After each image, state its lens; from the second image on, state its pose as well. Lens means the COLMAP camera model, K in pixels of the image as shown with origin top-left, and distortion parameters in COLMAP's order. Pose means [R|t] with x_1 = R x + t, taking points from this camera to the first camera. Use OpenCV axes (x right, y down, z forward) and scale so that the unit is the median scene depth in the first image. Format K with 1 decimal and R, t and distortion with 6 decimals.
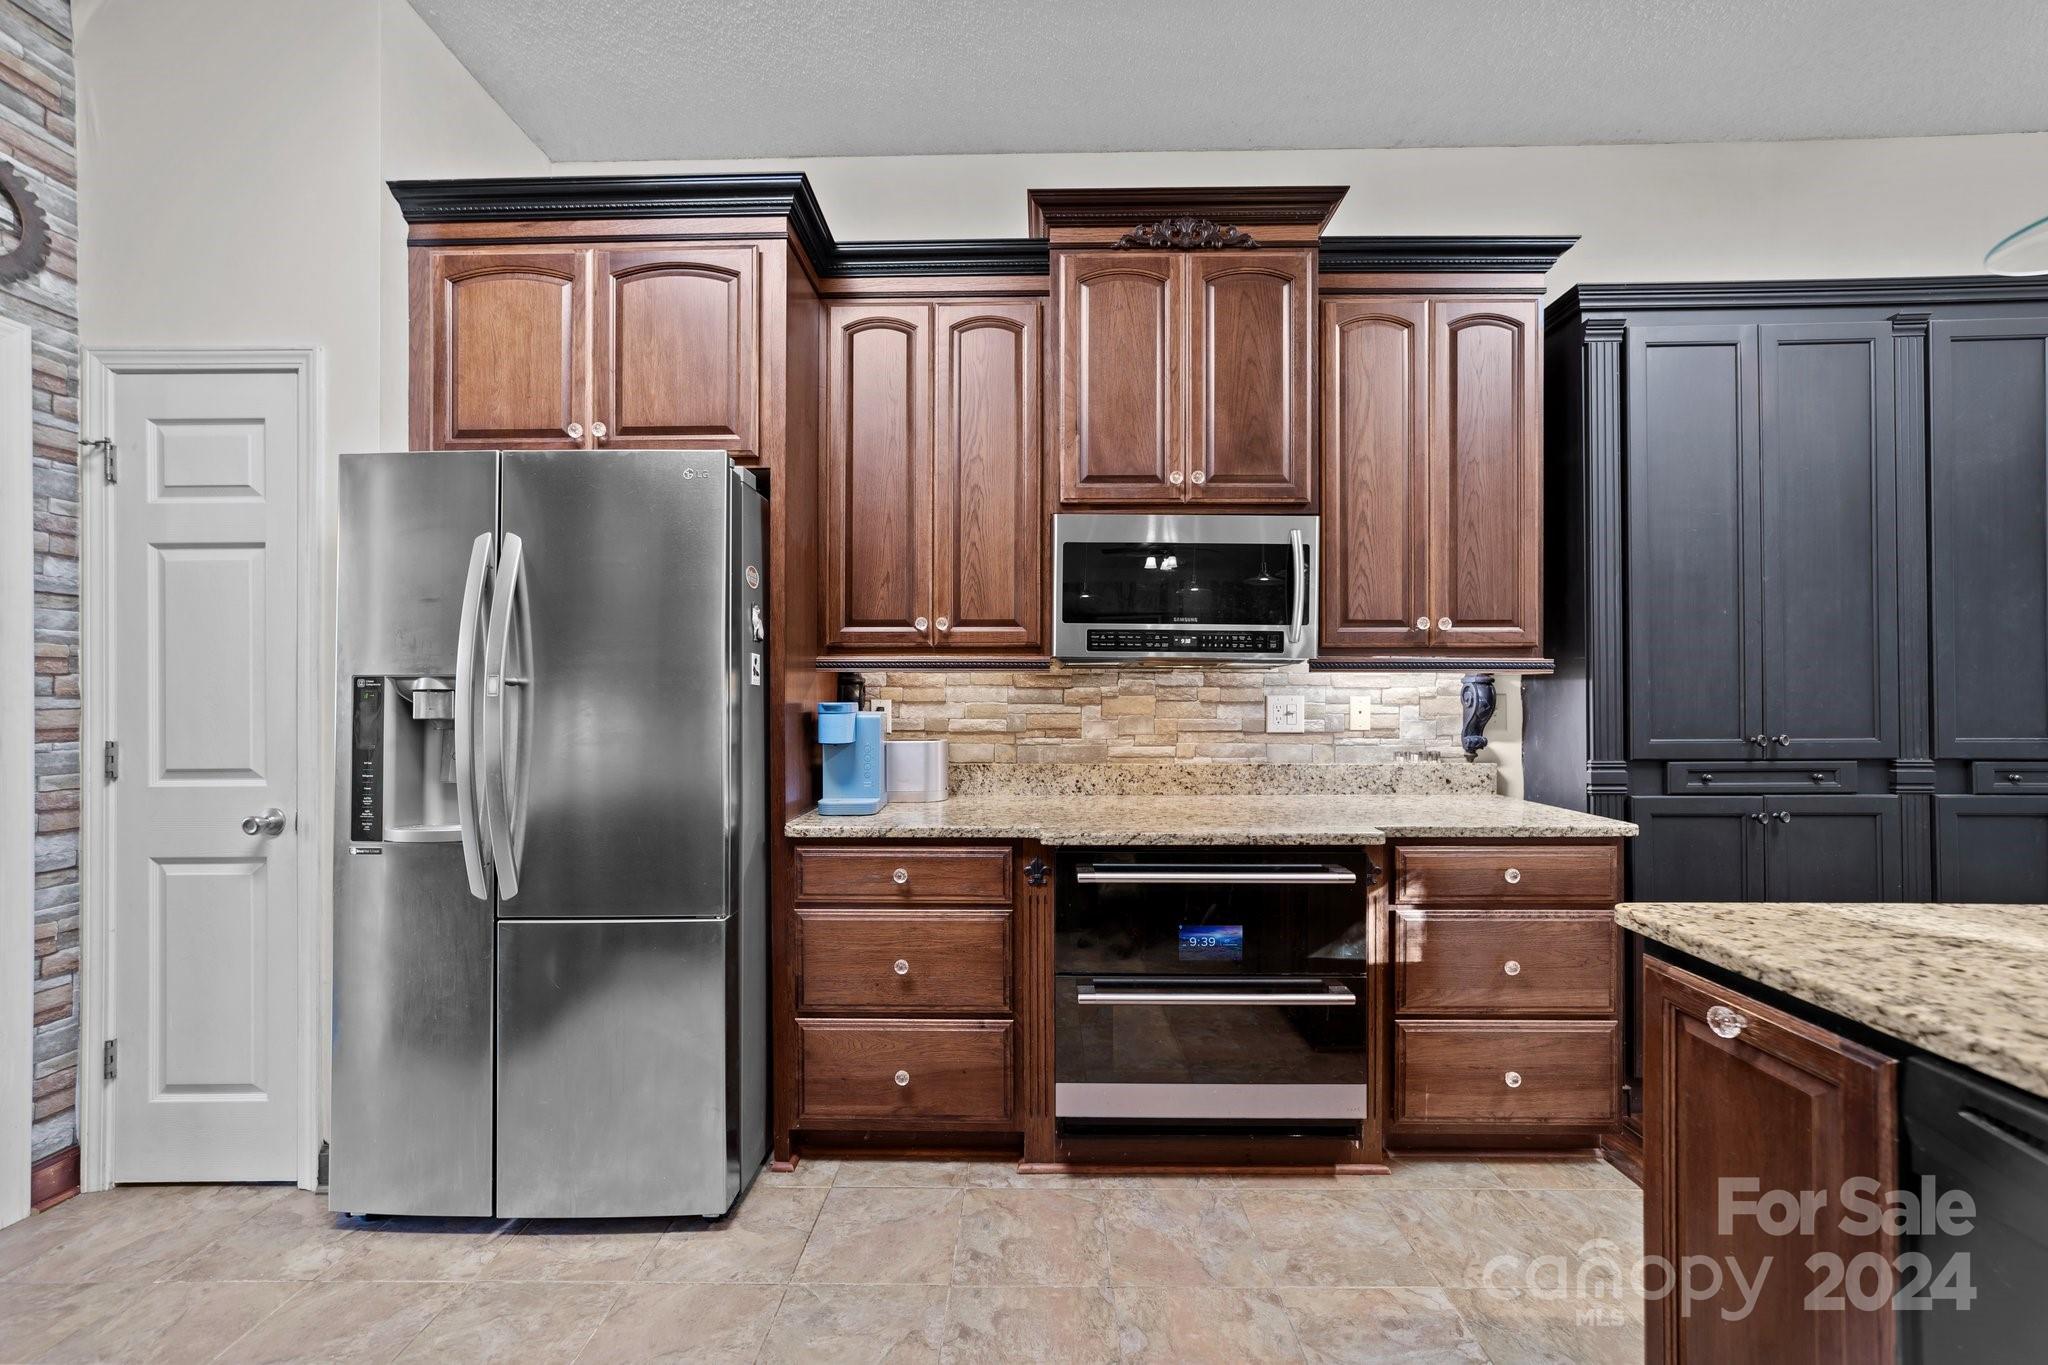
lens RADIAL K [[794.4, 0, 1025.2], [0, 794.4, 693.0], [0, 0, 1]] dist [-0.020145, 0.009428]
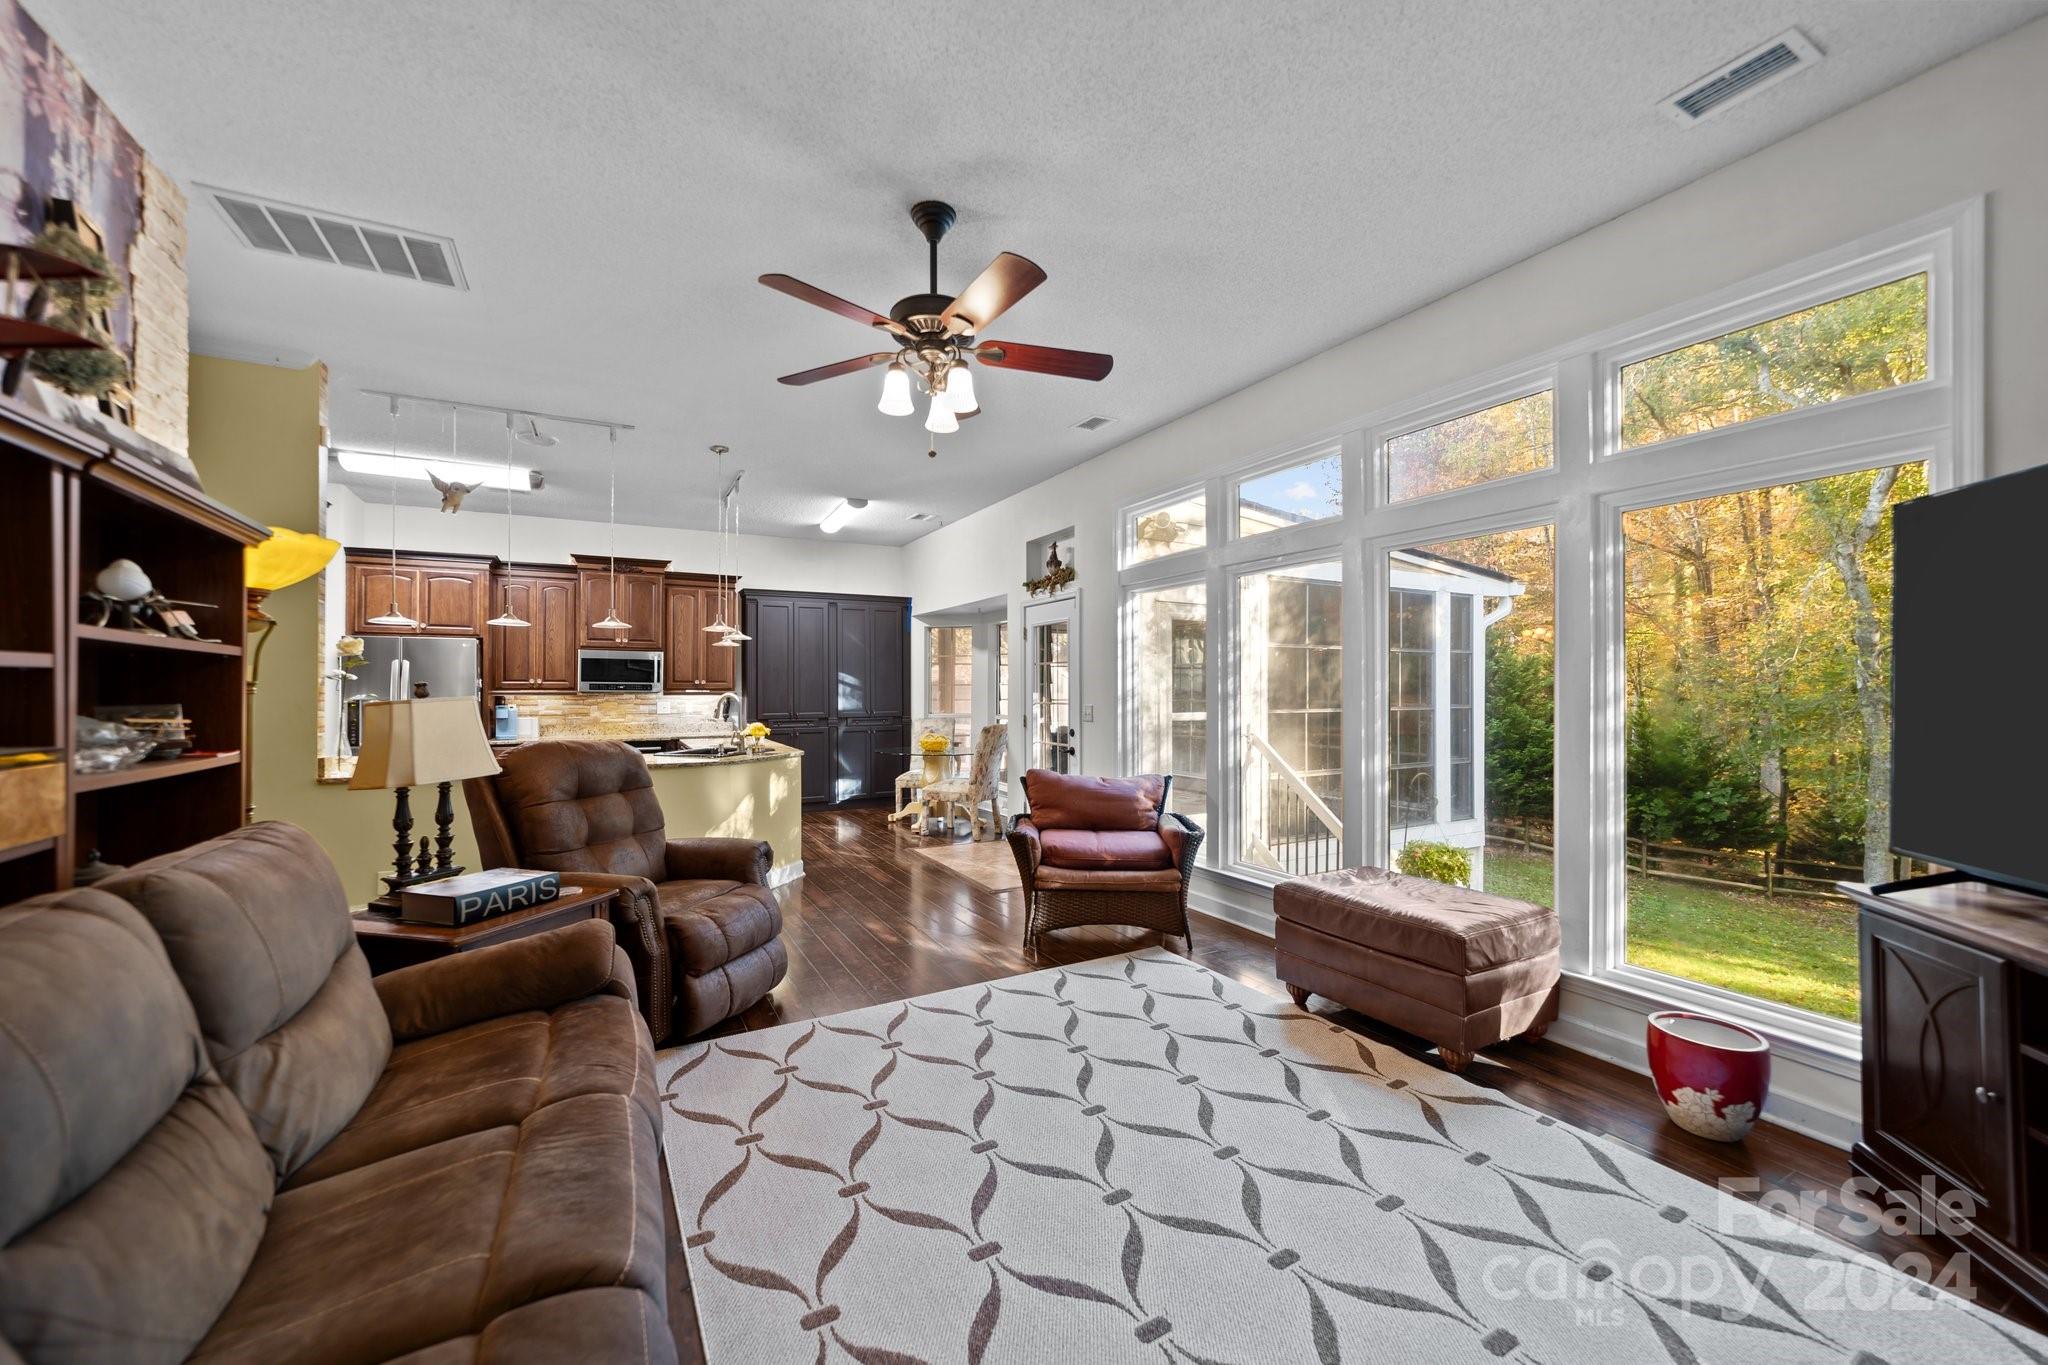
lens RADIAL K [[787.3, 0, 1021.0], [0, 787.3, 687.0], [0, 0, 1]] dist [-0.020668, 0.009133]
pose [[0.872808, 0.002536, 0.488057, 0.055825], [-0.002509, 0.999997, -0.000708, -0.067227], [-0.488057, -0.000607, 0.872811, -2.823234]]
